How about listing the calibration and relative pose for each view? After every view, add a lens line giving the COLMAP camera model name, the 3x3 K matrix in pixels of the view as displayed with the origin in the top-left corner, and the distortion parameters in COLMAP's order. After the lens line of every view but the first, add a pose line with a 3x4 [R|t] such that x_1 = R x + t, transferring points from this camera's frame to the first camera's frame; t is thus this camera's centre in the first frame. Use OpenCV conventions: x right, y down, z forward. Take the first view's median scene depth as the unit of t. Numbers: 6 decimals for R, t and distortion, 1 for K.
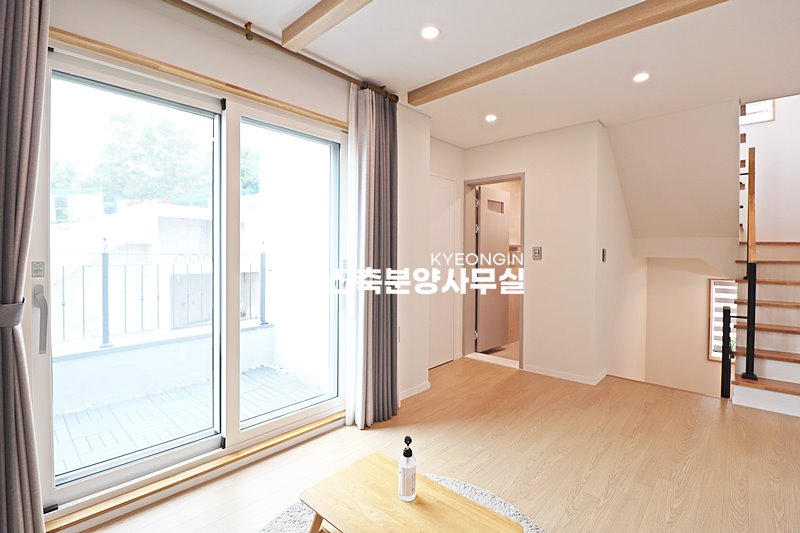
lens RADIAL K [[371.8, 0, 399.4], [0, 371.8, 259.4], [0, 0, 1]] dist [0.000839, -0.014463]
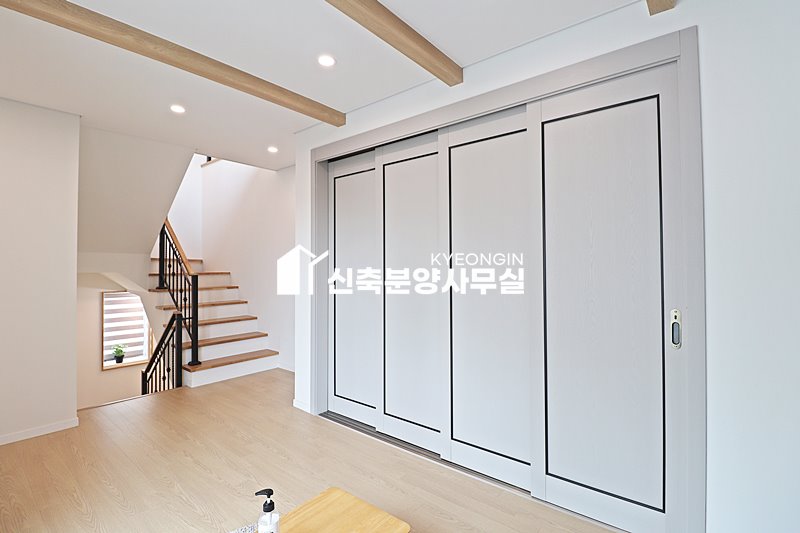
lens RADIAL K [[378.7, 0, 402.9], [0, 378.7, 249.9], [0, 0, 1]] dist [-0.038699, -0.000149]
pose [[-0.079643, 0.038993, 0.996061, -0.429791], [0.023357, 0.999033, -0.037241, -0.012602], [-0.996550, 0.020299, -0.080477, 0.373977]]
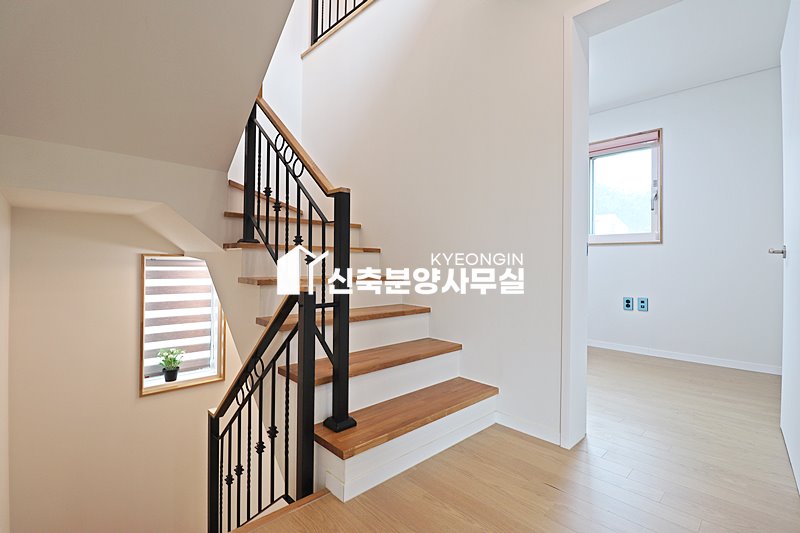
lens RADIAL K [[371.8, 0, 399.4], [0, 371.8, 259.4], [0, 0, 1]] dist [0.000839, -0.014463]
pose [[0.053352, 0.006720, 0.998553, 0.456150], [0.001873, 0.999975, -0.006830, 0.104123], [-0.998574, 0.002235, 0.053338, 0.903728]]
